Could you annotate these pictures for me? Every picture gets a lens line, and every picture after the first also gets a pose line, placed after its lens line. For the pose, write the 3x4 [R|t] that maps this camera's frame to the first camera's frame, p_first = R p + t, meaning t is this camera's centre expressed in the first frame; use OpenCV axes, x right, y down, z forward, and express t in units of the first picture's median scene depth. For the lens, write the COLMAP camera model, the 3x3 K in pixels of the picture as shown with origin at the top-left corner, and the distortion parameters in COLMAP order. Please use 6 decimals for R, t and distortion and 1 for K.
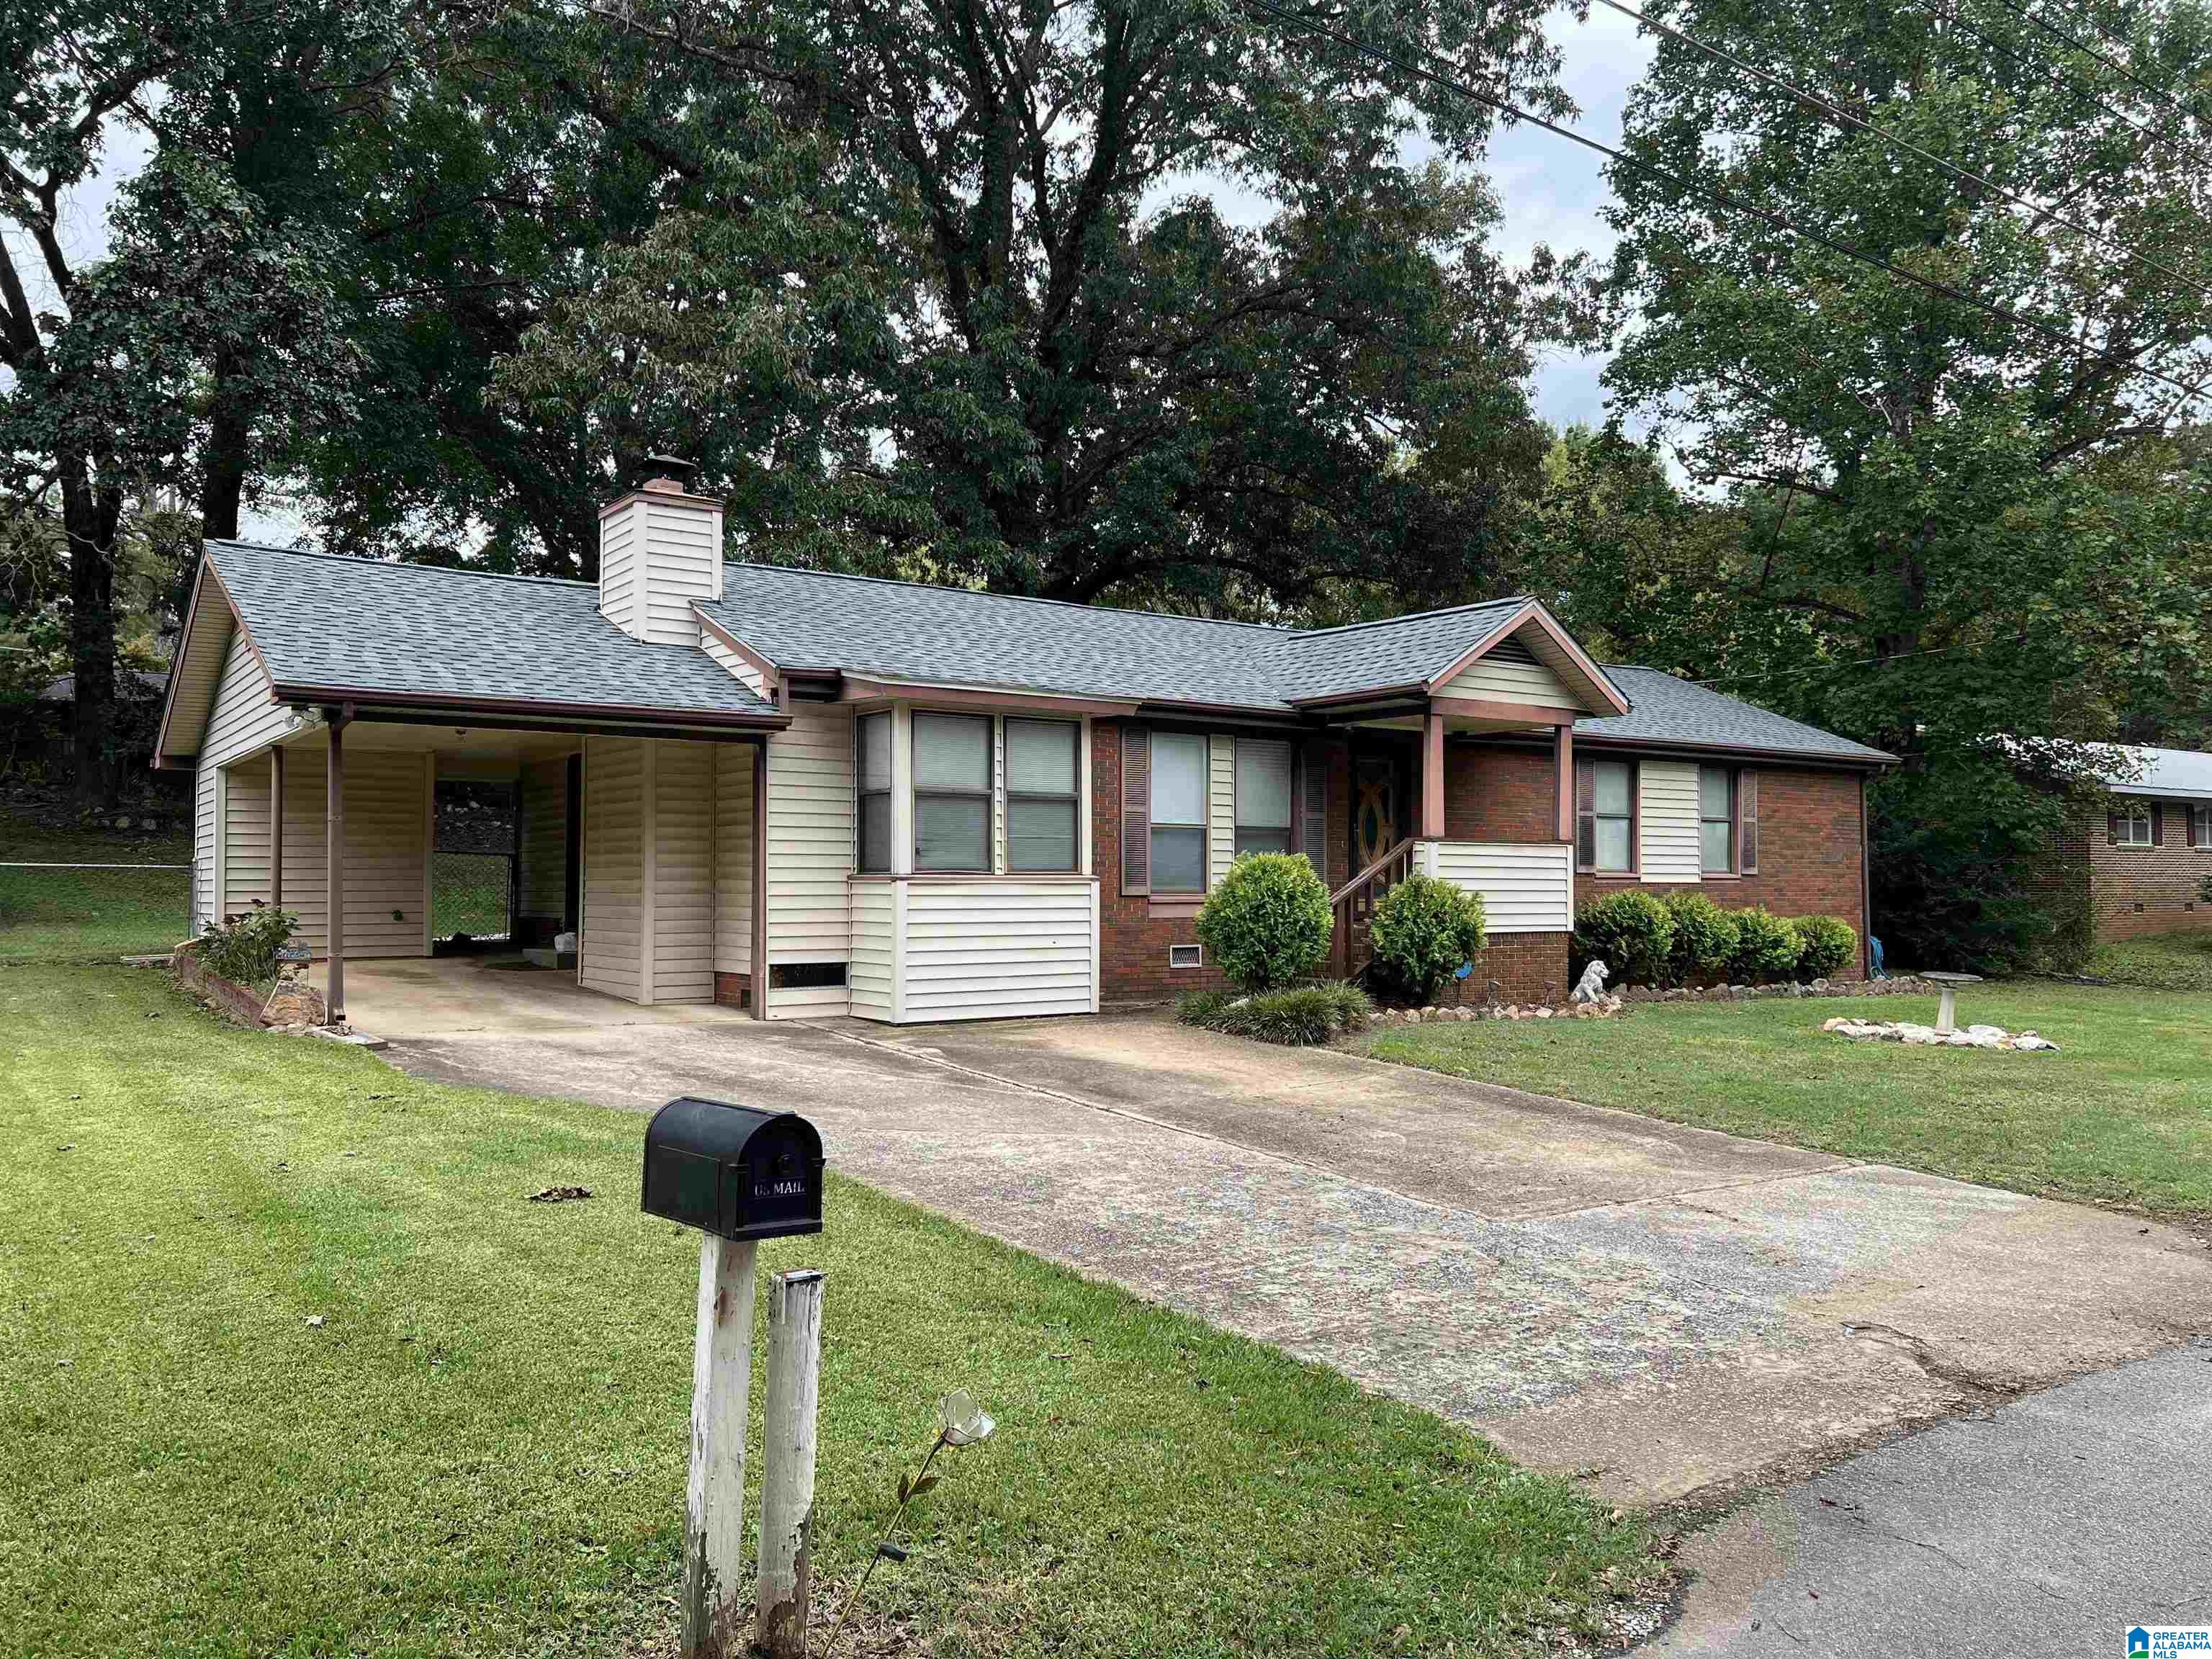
lens RADIAL K [[1658.6, 0, 1109.4], [0, 1658.6, 831.4], [0, 0, 1]] dist [0.062401, -0.071414]
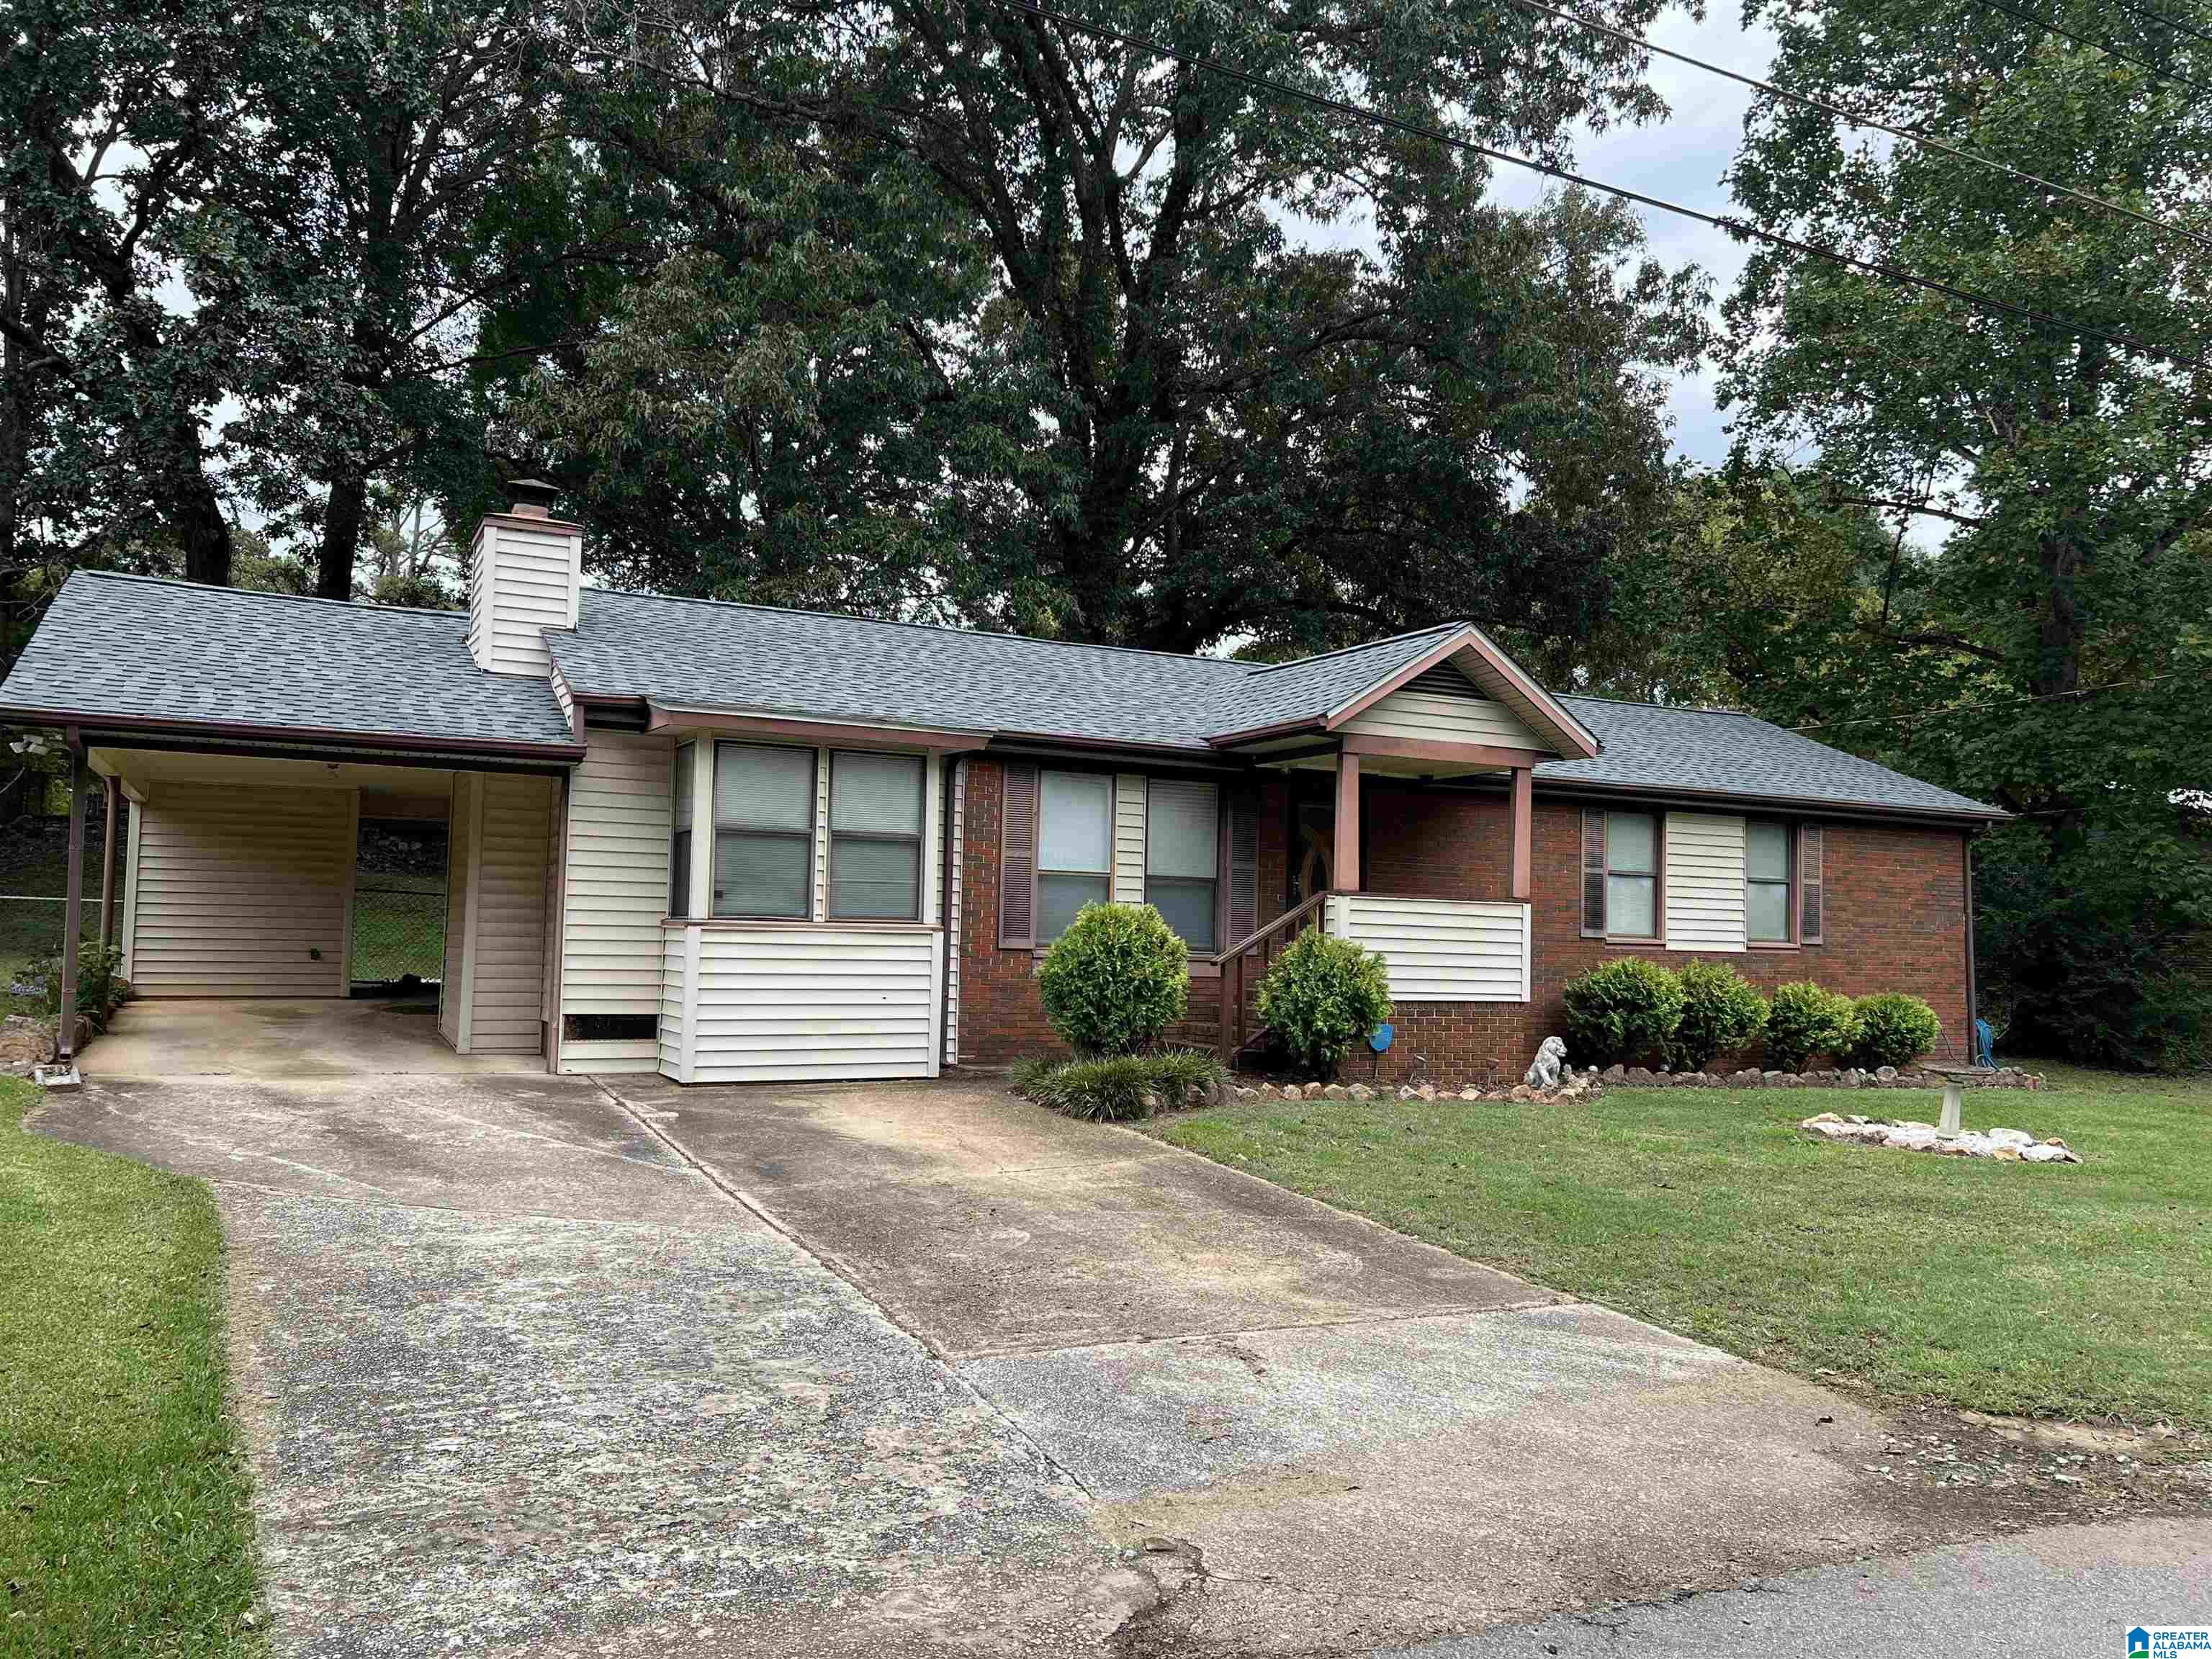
lens RADIAL K [[1658.6, 0, 1106.6], [0, 1658.6, 826.2], [0, 0, 1]] dist [0.062401, -0.071414]
pose [[0.988492, 0.010833, -0.150887, 0.200716], [-0.016841, 0.999113, -0.038598, 0.005444], [0.150335, 0.040695, 0.987797, 0.104130]]
